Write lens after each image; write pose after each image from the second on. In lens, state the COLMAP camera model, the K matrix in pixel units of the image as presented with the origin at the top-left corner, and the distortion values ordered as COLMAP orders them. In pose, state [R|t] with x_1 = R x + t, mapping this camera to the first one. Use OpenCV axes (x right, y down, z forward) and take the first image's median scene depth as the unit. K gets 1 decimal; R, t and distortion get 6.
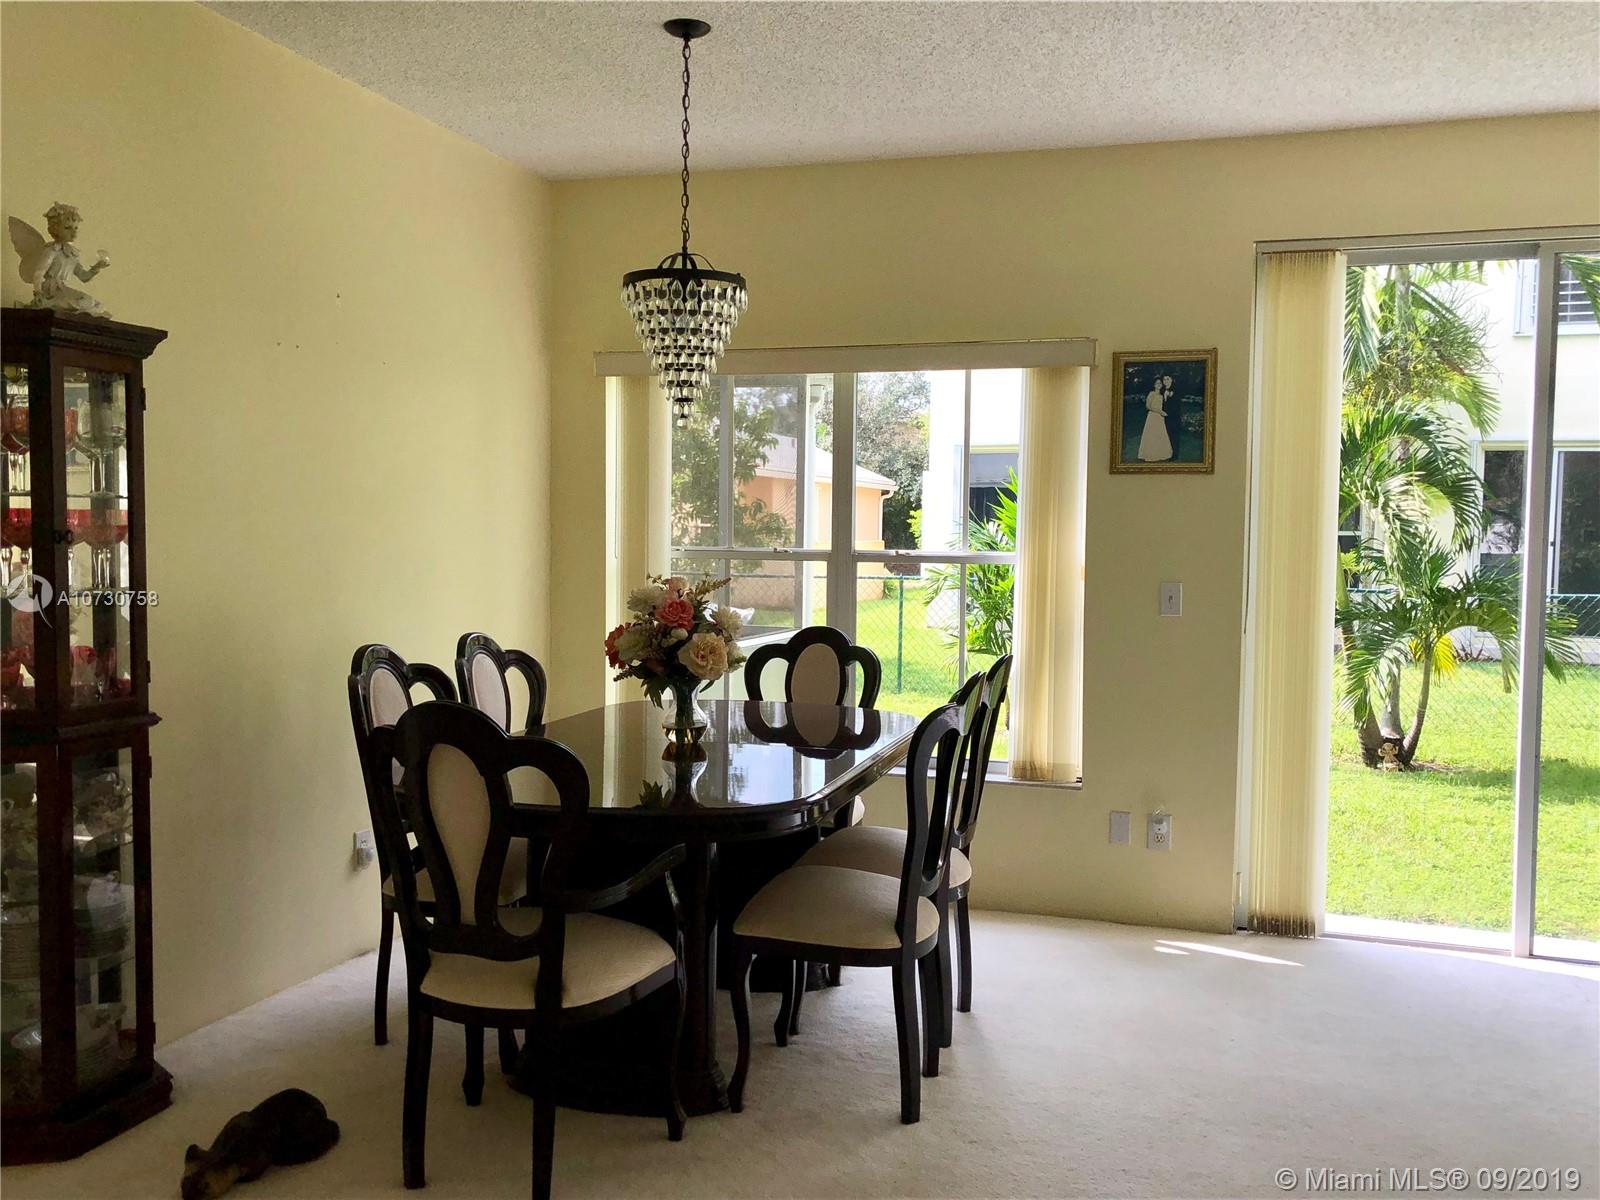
lens RADIAL K [[1344.9, 0, 805.4], [0, 1344.9, 613.8], [0, 0, 1]] dist [0.013986, -0.002838]
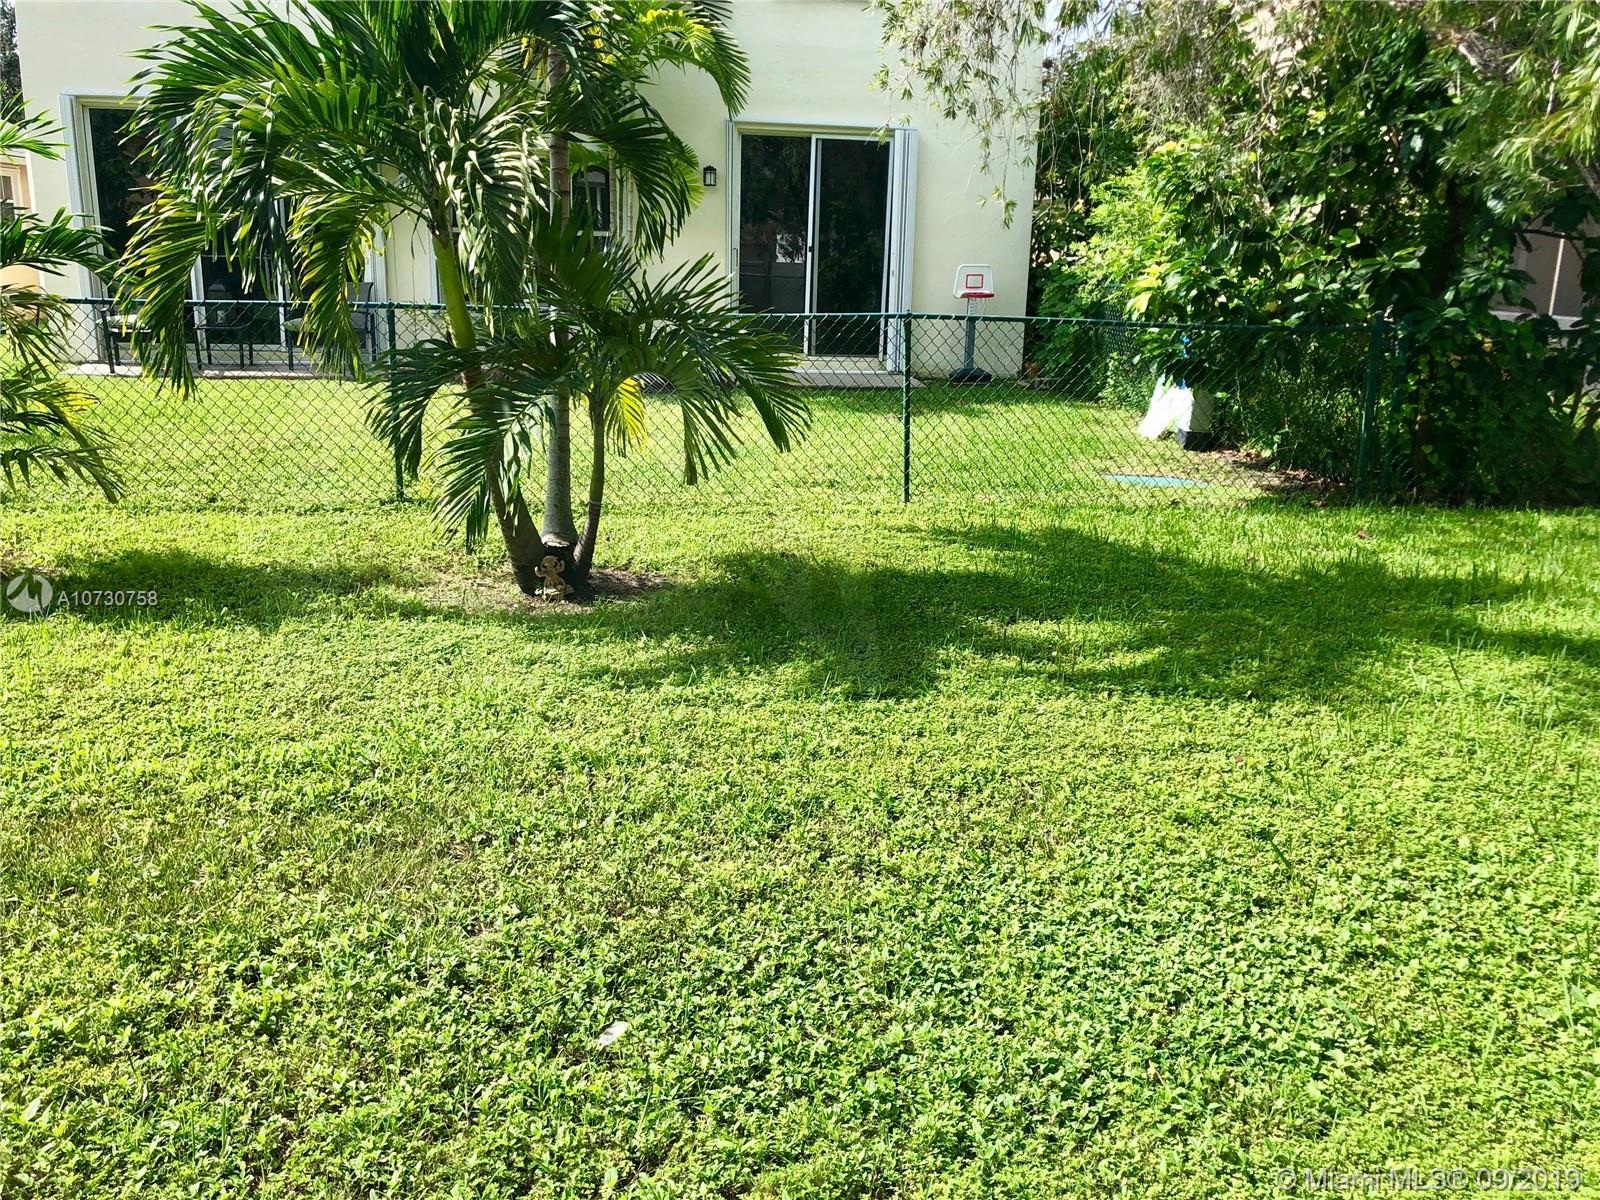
lens RADIAL K [[1334.7, 0, 801.1], [0, 1334.7, 590.9], [0, 0, 1]] dist [0.048951, 0.005229]
pose [[0.885720, -0.104017, 0.452416, 0.243301], [0.013529, 0.979944, 0.198816, -0.012339], [-0.464022, -0.169974, 0.869363, 0.380601]]
